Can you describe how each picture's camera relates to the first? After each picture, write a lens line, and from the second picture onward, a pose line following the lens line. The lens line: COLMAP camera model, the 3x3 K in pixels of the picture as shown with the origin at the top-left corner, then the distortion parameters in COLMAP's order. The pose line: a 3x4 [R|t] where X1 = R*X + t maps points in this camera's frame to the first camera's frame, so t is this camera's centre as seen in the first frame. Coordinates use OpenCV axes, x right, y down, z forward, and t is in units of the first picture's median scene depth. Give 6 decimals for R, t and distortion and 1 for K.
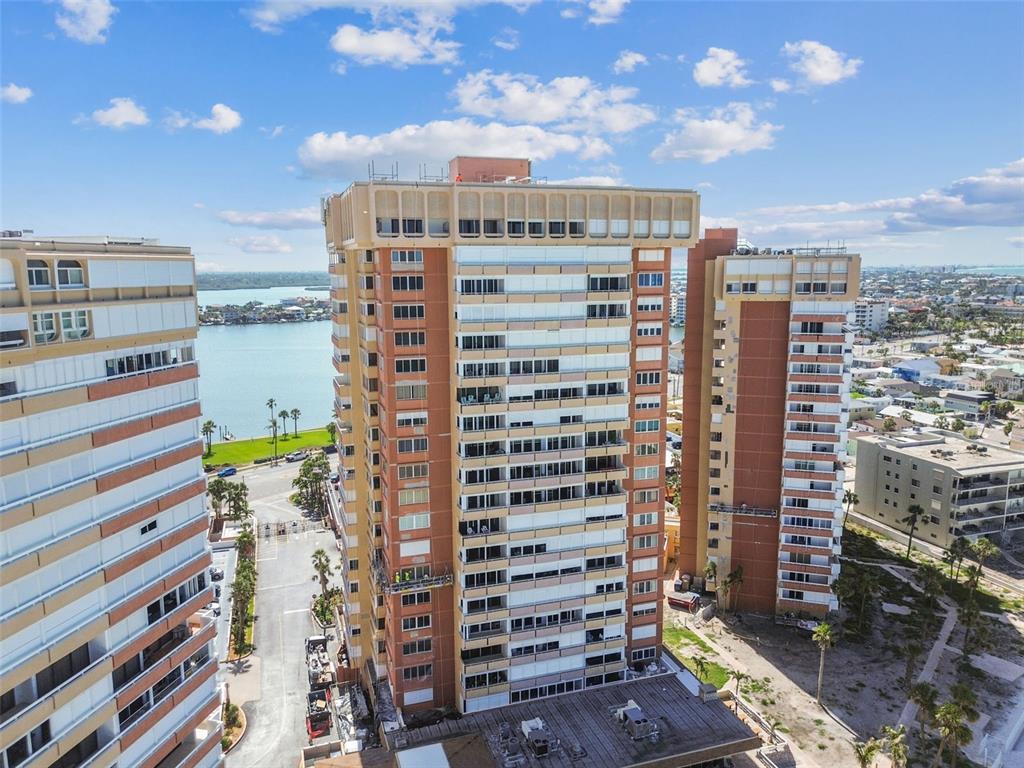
lens RADIAL K [[737.9, 0, 512.0], [0, 737.9, 384.0], [0, 0, 1]] dist [0.023852, -0.003803]
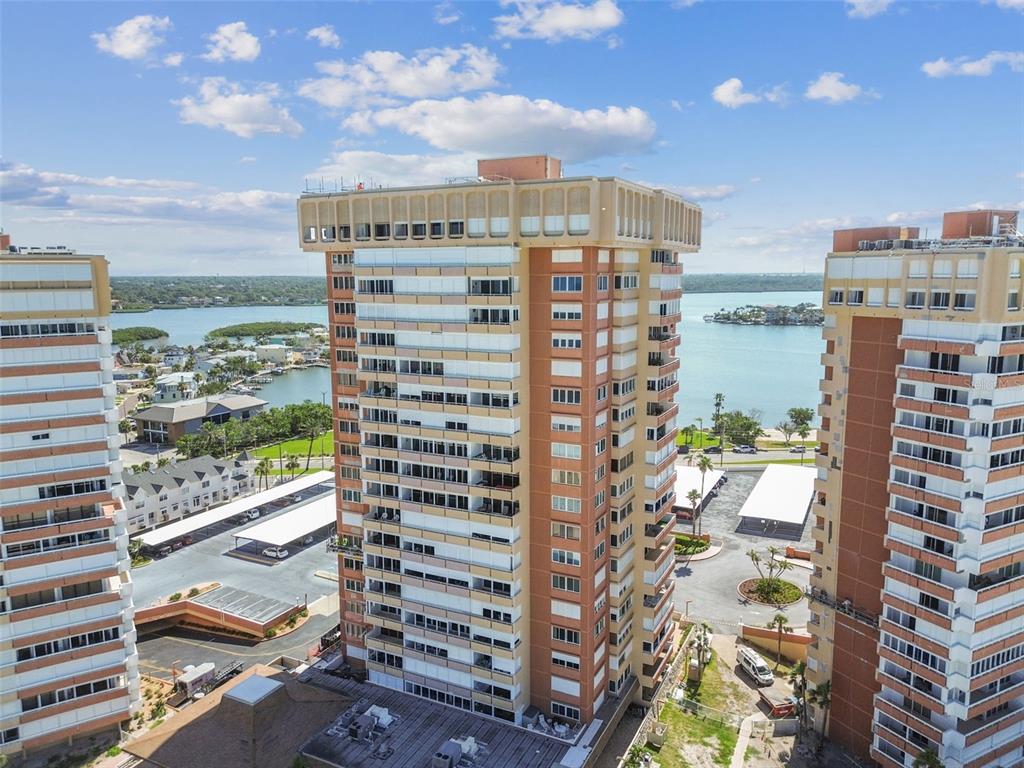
lens RADIAL K [[737.9, 0, 512.0], [0, 737.9, 384.0], [0, 0, 1]] dist [0.023852, -0.003803]
pose [[0.709289, 0.109475, -0.696366, 0.795993], [-0.110148, 0.992945, 0.043909, -0.057287], [0.696260, 0.045559, 0.716343, 0.354911]]
